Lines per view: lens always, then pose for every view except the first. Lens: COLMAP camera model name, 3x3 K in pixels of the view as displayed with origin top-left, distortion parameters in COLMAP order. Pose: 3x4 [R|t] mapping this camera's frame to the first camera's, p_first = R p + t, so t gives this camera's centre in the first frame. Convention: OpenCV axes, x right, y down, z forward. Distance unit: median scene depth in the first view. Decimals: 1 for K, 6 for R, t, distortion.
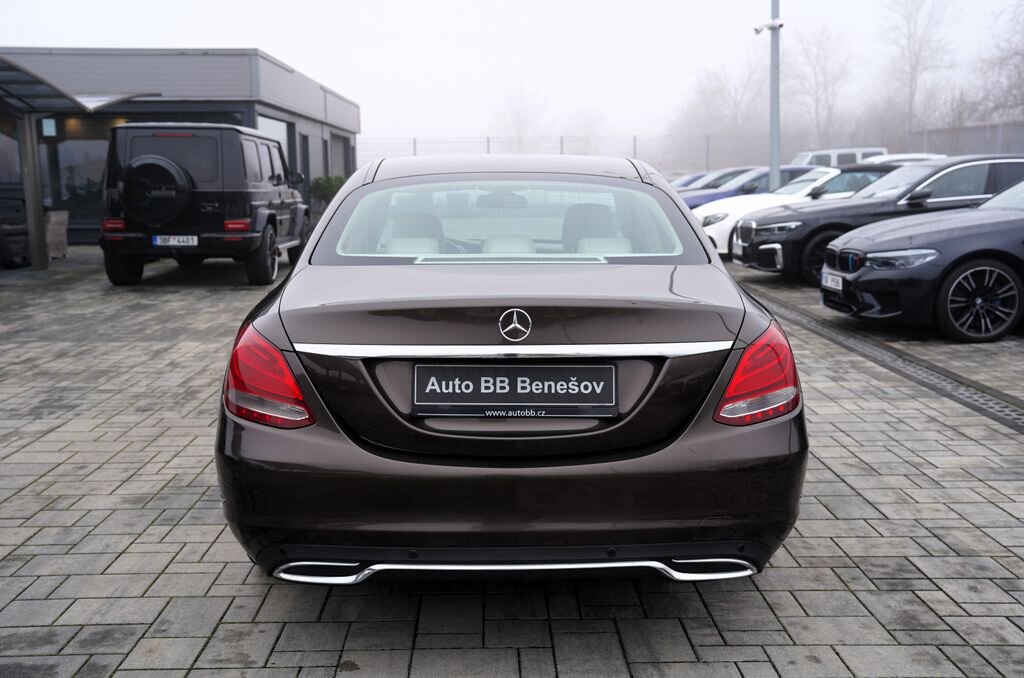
lens RADIAL K [[1021.7, 0, 510.7], [0, 1021.7, 335.9], [0, 0, 1]] dist [-0.002958, 0.120104]
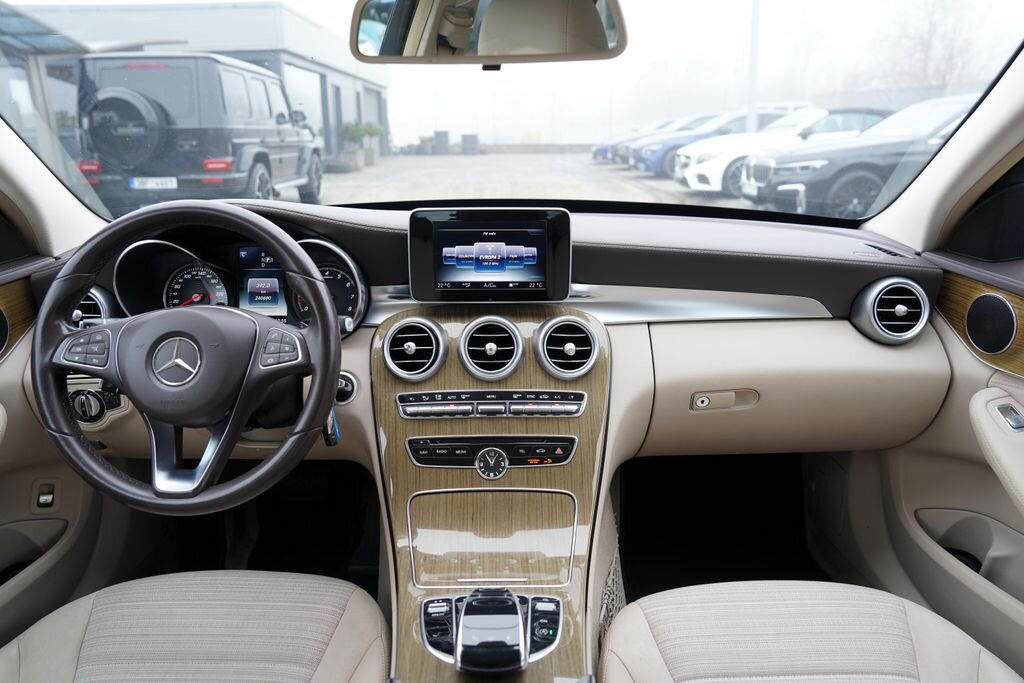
lens RADIAL K [[700.1, 0, 511.0], [0, 700.1, 336.2], [0, 0, 1]] dist [-0.100068, 0.073357]
pose [[0.999999, -0.000732, -0.000994, -0.001786], [0.000860, 0.990698, 0.136079, -0.056809], [0.000885, -0.136080, 0.990697, 0.529529]]
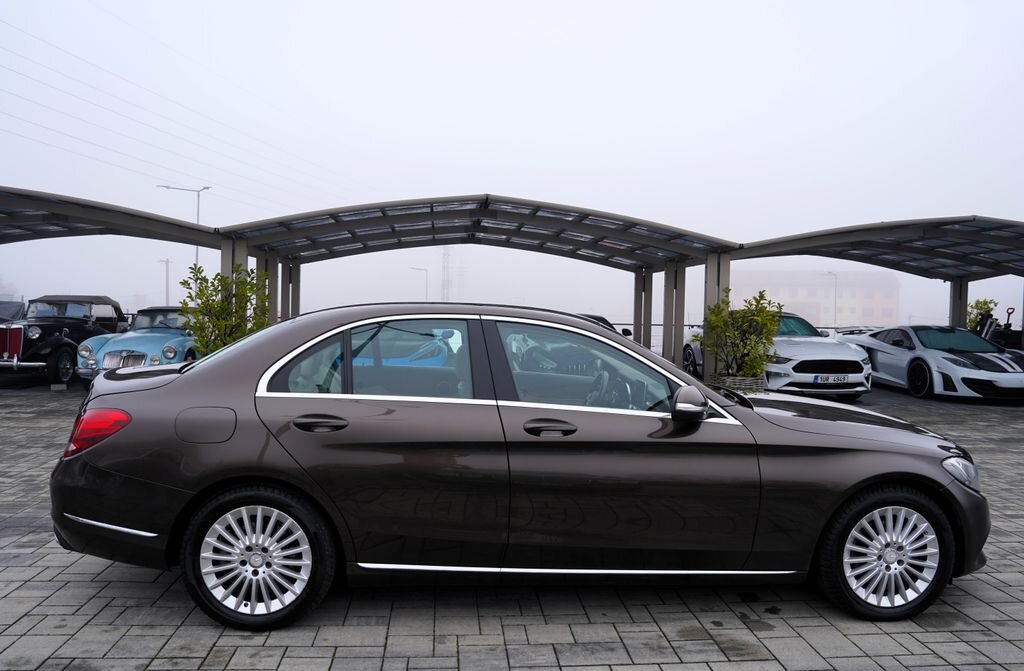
lens RADIAL K [[771.4, 0, 514.8], [0, 771.4, 295.1], [0, 0, 1]] dist [-0.100103, 0.076192]
pose [[0.065402, -0.008348, -0.997824, 0.501044], [-0.175376, 0.984304, -0.019730, -0.091701], [0.982327, 0.176285, 0.062911, 0.520718]]
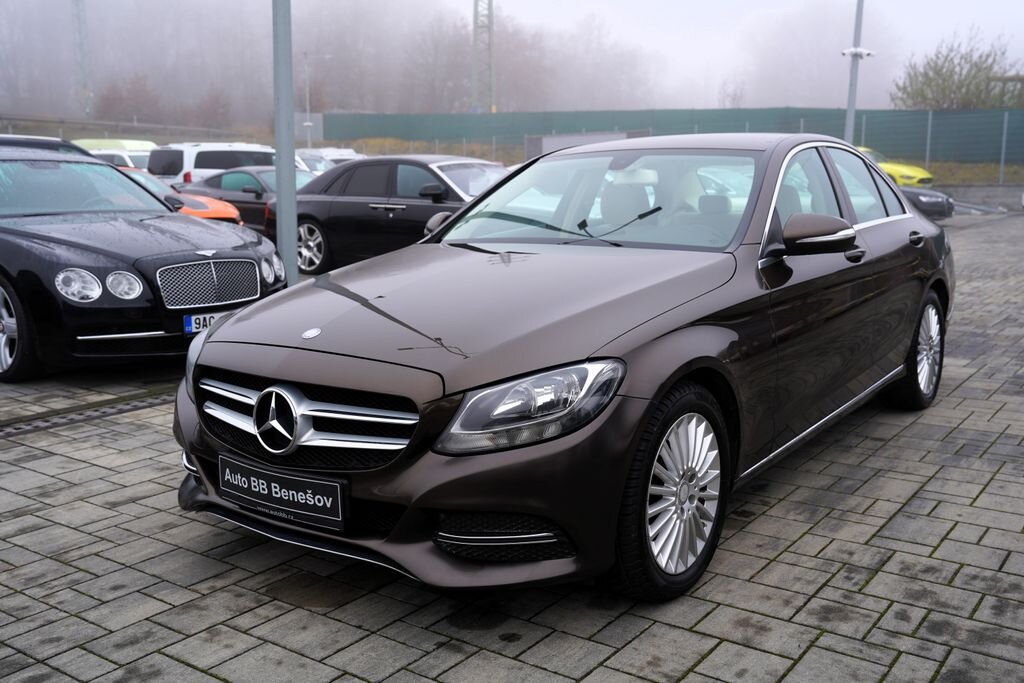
lens RADIAL K [[968.0, 0, 512.0], [0, 968.0, 341.5], [0, 0, 1]] dist [-0.010757, 0.094156]
pose [[-0.792281, -0.080276, 0.604852, -0.267171], [0.114404, 0.954182, 0.276493, -0.145917], [-0.599335, 0.288258, -0.746797, 1.047508]]
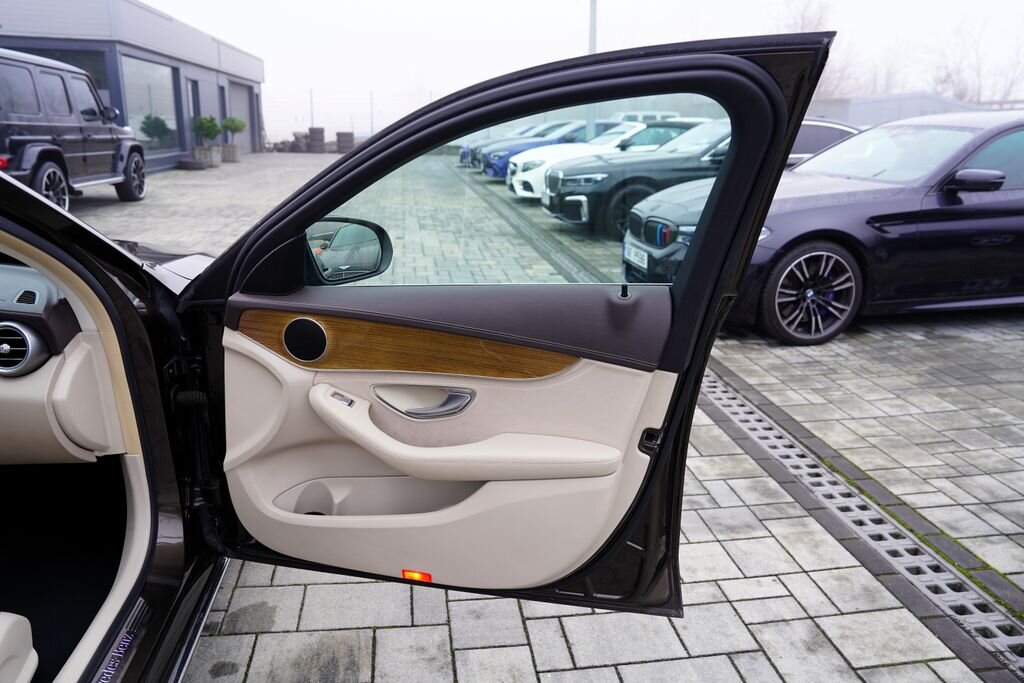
lens RADIAL K [[700.1, 0, 511.0], [0, 700.1, 336.2], [0, 0, 1]] dist [-0.100068, 0.073357]
pose [[0.991246, 0.000427, 0.132027, 0.153255], [-0.018642, 0.990429, 0.136758, -0.068721], [-0.130705, -0.138022, 0.981767, 0.493700]]
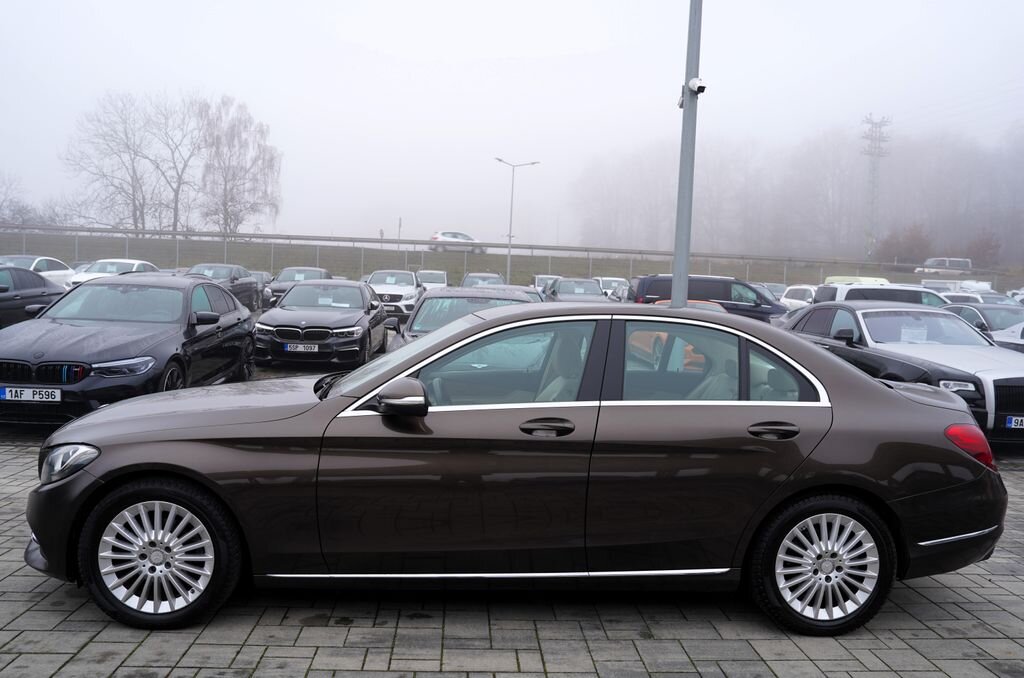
lens RADIAL K [[791.4, 0, 513.5], [0, 791.4, 339.3], [0, 0, 1]] dist [-0.092007, 0.089011]
pose [[-0.044512, -0.047010, 0.997902, -0.497953], [0.116068, 0.991884, 0.051904, -0.099702], [-0.992243, 0.118135, -0.038695, 0.599569]]
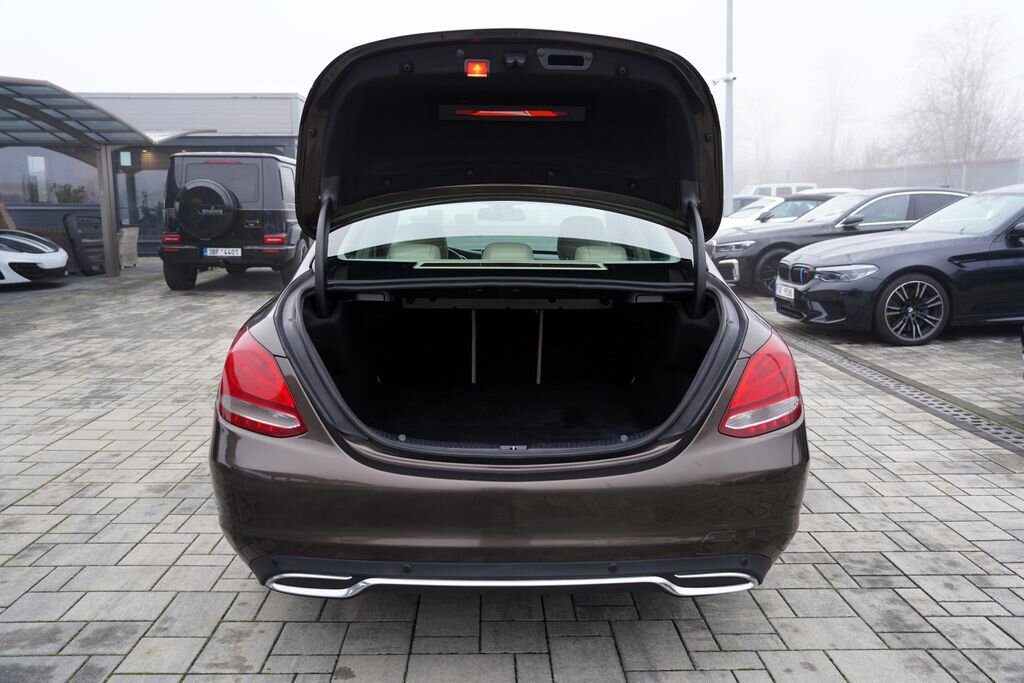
lens RADIAL K [[833.1, 0, 512.0], [0, 833.1, 341.5], [0, 0, 1]] dist [-0.070780, 0.104023]
pose [[0.999942, 0.008525, 0.006649, -0.001162], [-0.008585, 0.999922, 0.009081, -0.002782], [-0.006571, -0.009137, 0.999937, 0.068481]]
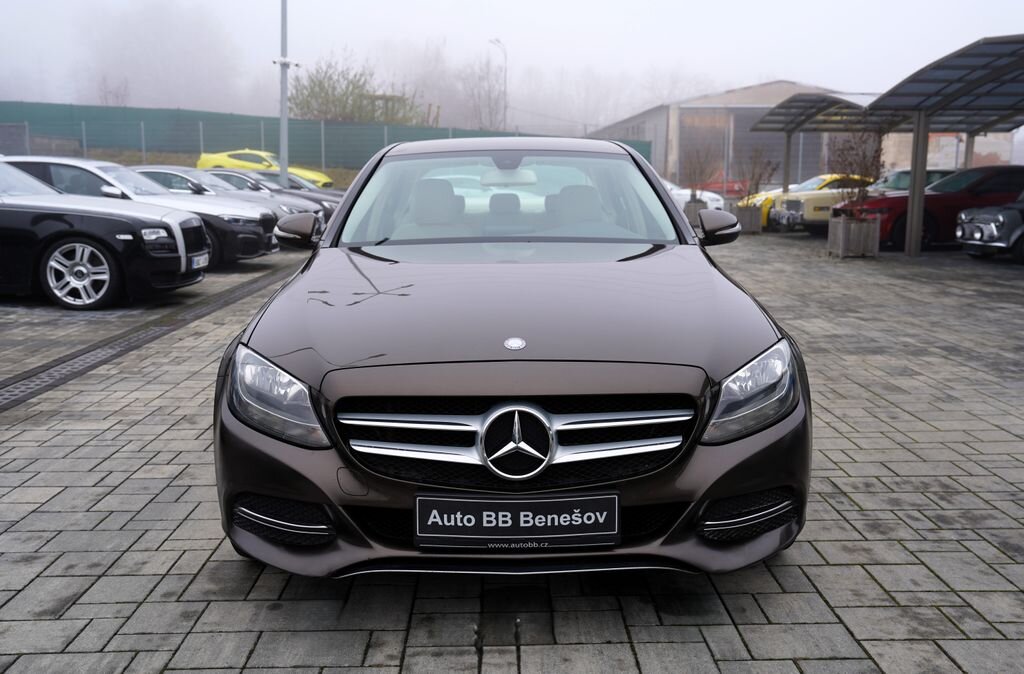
lens RADIAL K [[952.3, 0, 512.0], [0, 952.3, 337.0], [0, 0, 1]] dist [-0.021177, 0.087699]
pose [[-0.999955, 0.007089, 0.006336, -0.009614], [0.008718, 0.949574, 0.313423, -0.160408], [-0.003794, 0.313464, -0.949593, 1.123555]]
